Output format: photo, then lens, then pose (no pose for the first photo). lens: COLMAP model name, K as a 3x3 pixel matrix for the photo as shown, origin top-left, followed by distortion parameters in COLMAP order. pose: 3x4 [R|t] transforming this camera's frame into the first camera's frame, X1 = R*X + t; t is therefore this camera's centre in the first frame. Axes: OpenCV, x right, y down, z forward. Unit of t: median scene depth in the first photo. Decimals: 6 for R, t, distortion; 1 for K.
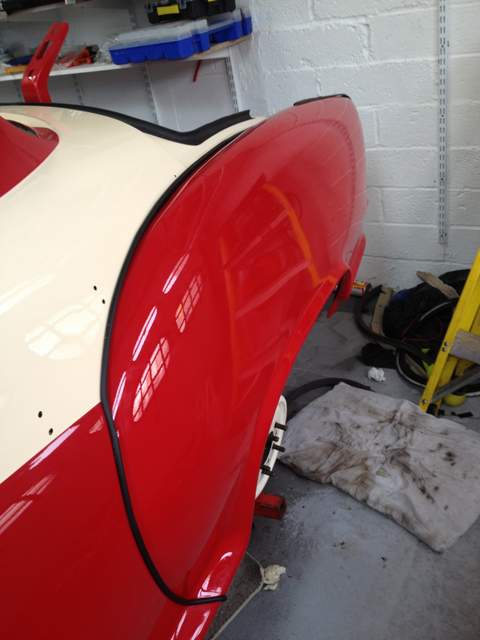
lens RADIAL K [[590.0, 0, 240.0], [0, 590.0, 320.0], [0, 0, 1]] dist [0.071469, -0.166614]
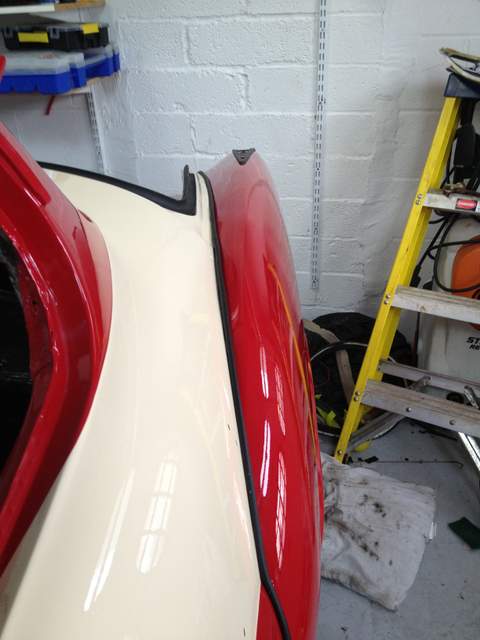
lens RADIAL K [[590.0, 0, 240.0], [0, 590.0, 320.0], [0, 0, 1]] dist [0.071469, -0.166614]
pose [[0.936930, -0.045330, 0.346566, -0.164008], [0.060422, 0.997632, -0.032859, -0.056289], [-0.344256, 0.051727, 0.937450, 0.091206]]
